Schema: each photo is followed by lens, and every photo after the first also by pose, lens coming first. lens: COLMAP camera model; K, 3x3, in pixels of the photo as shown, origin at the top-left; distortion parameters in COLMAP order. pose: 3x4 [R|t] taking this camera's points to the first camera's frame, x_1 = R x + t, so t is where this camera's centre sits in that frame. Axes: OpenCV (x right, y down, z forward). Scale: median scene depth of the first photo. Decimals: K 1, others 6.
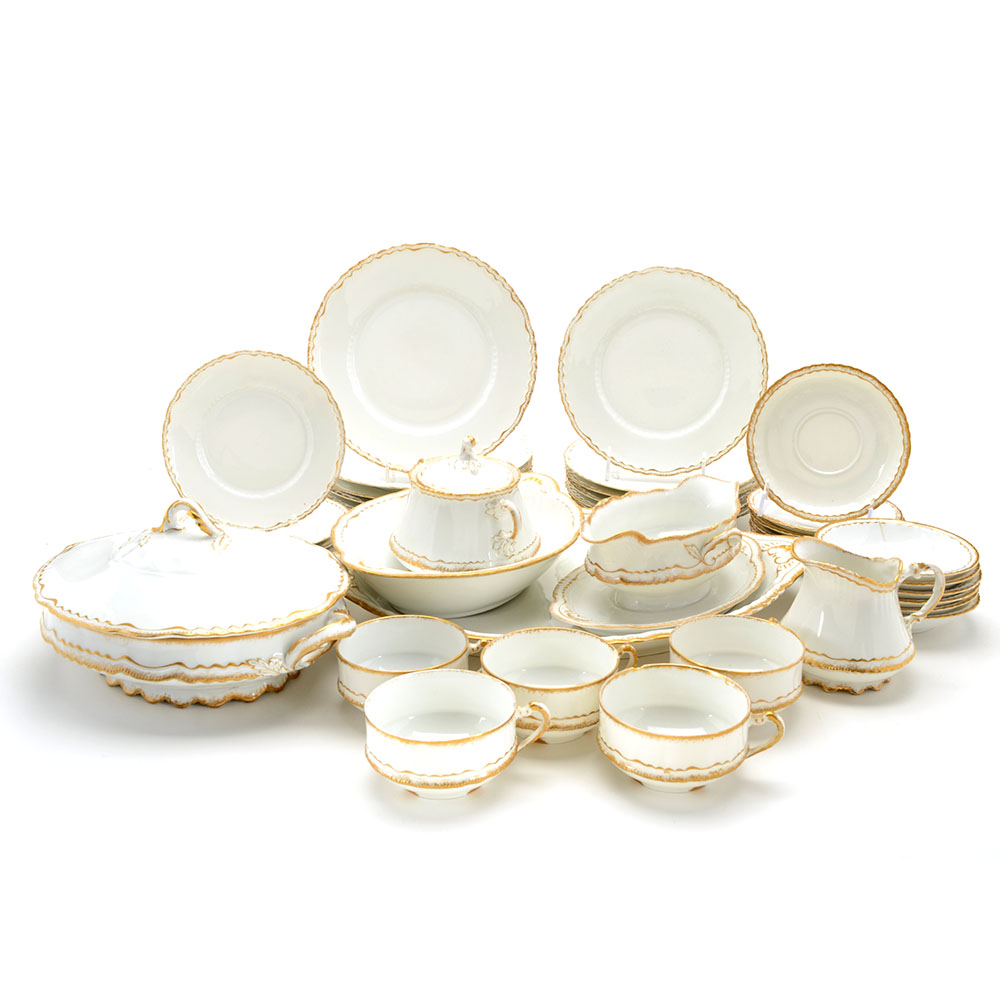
lens RADIAL K [[987.6, 0, 514.7], [0, 987.6, 499.6], [0, 0, 1]] dist [-0.022141, -0.272179]
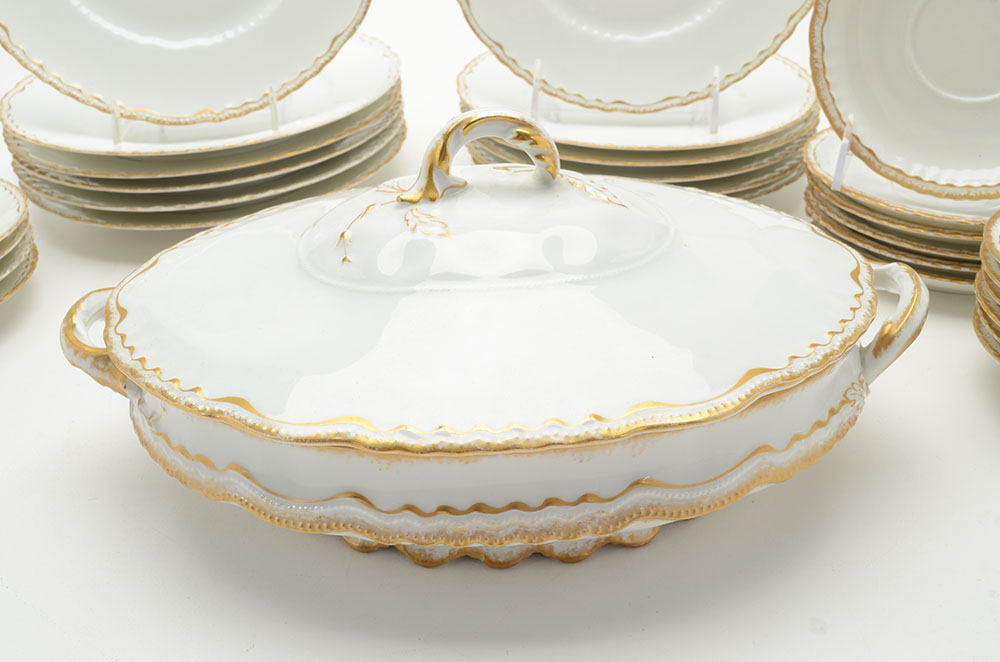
lens RADIAL K [[998.9, 0, 500.0], [0, 998.9, 331.0], [0, 0, 1]] dist [-0.073410, 0.011798]
pose [[0.999011, -0.035474, 0.026800, 0.065688], [0.029985, 0.982661, 0.182973, -0.010229], [-0.032826, -0.181989, 0.982753, 0.525715]]
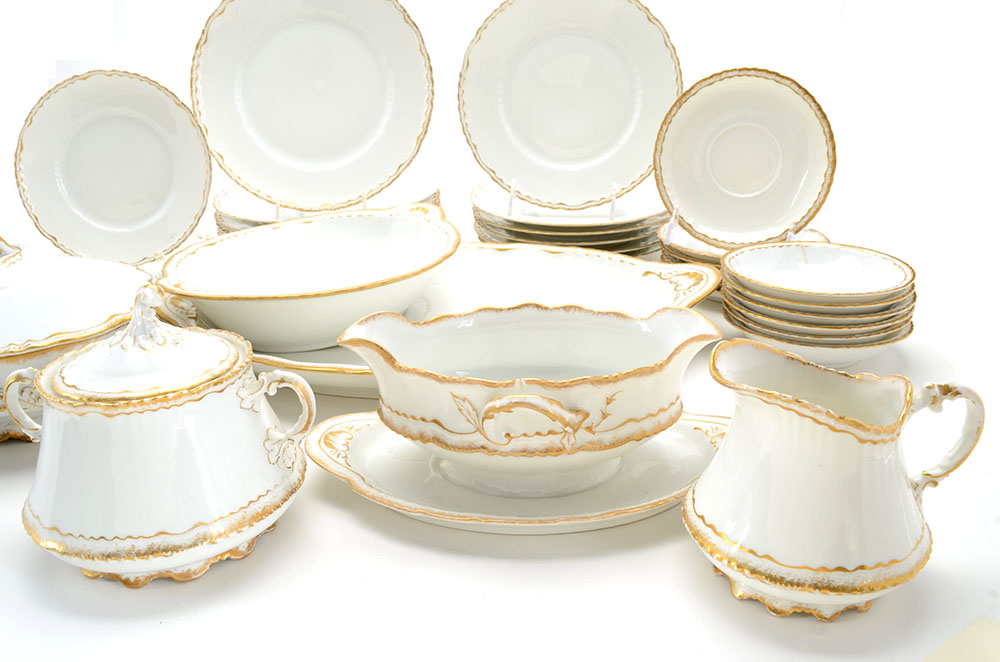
lens RADIAL K [[831.7, 0, 500.0], [0, 831.7, 331.0], [0, 0, 1]] dist [-0.083914, 0.009180]
pose [[0.998567, -0.005517, -0.053229, 0.144005], [0.007690, 0.999141, 0.040715, 0.066645], [0.052959, -0.041066, 0.997752, 0.250714]]
